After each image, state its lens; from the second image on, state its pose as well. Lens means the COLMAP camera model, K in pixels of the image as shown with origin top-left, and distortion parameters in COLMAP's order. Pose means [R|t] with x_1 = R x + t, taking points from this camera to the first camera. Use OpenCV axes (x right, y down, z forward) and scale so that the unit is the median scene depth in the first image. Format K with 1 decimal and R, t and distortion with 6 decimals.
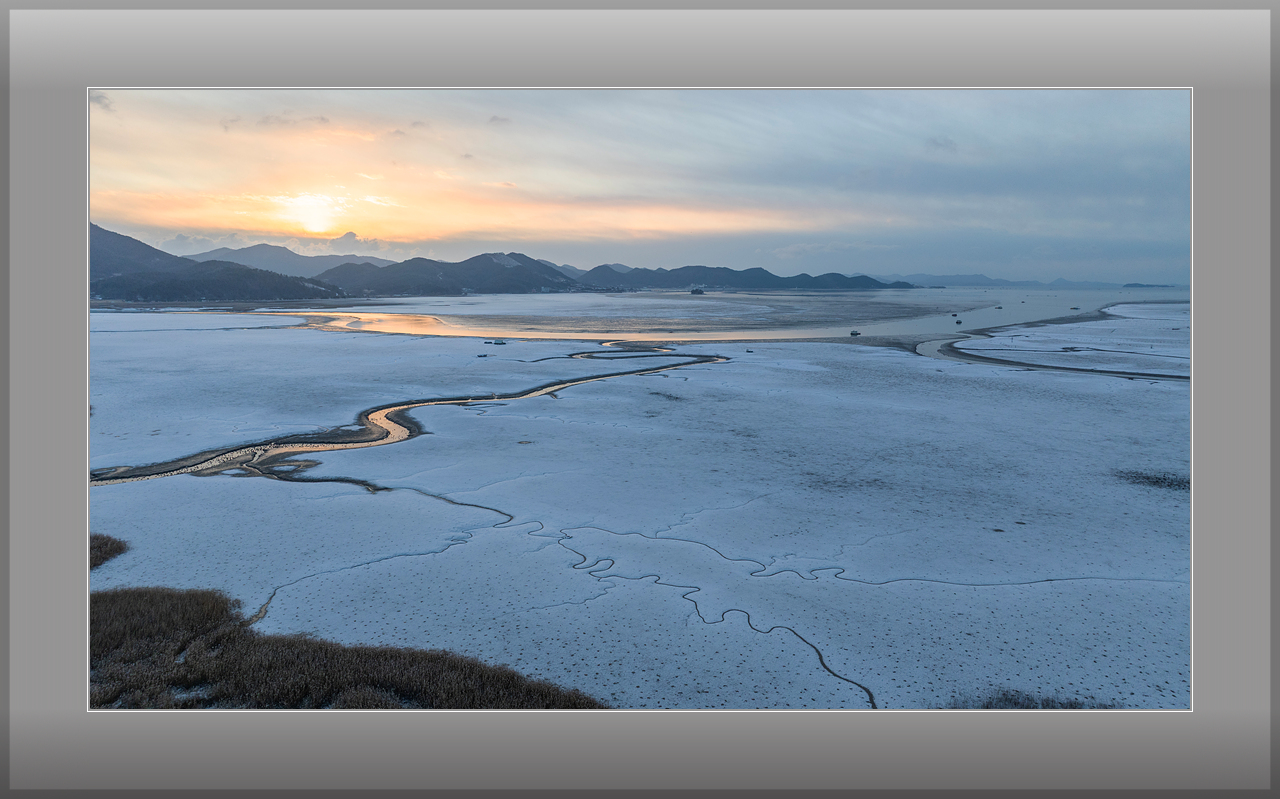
lens RADIAL K [[773.6, 0, 640.5], [0, 773.6, 407.7], [0, 0, 1]] dist [-0.017060, 0.001901]
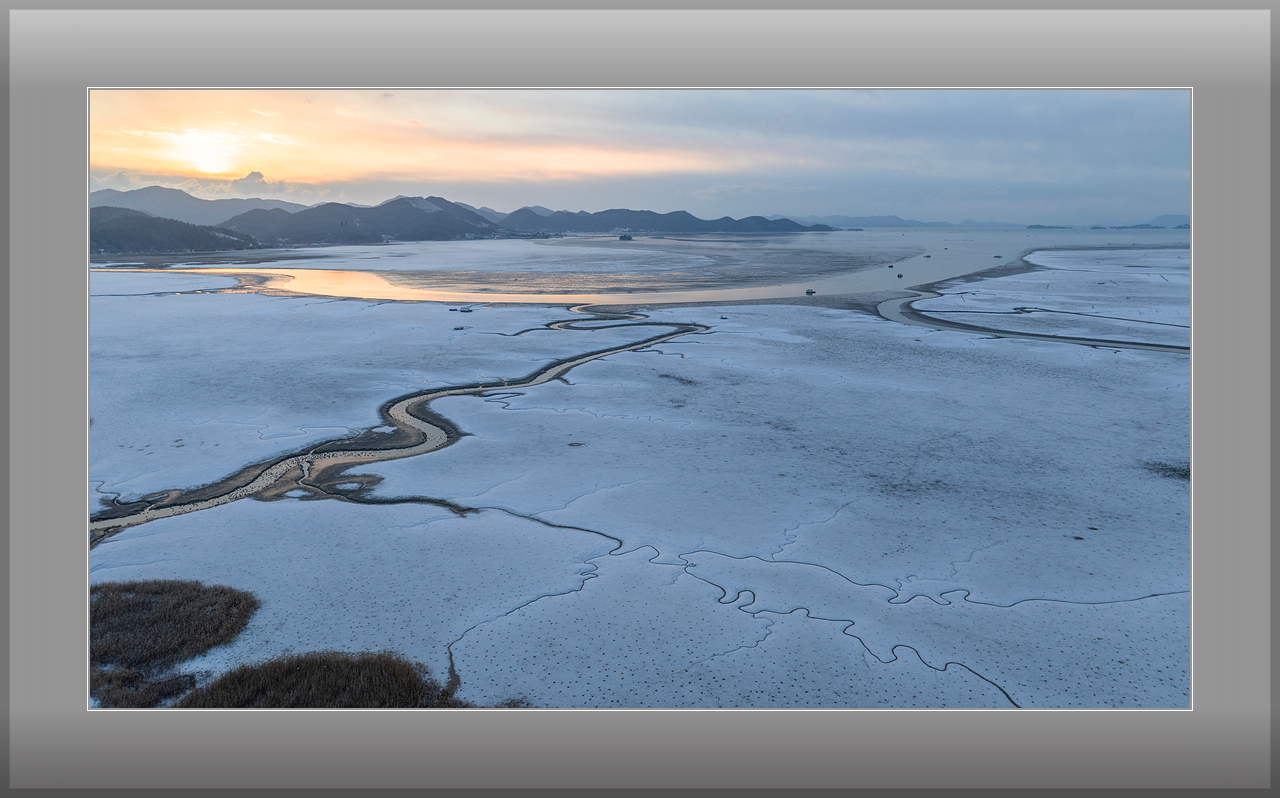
lens RADIAL K [[774.7, 0, 640.8], [0, 774.7, 398.8], [0, 0, 1]] dist [-0.018574, 0.000925]
pose [[0.994698, -0.025700, 0.099581, -0.103472], [0.019534, 0.997860, 0.062407, -0.047785], [-0.100971, -0.060131, 0.993071, -0.002519]]
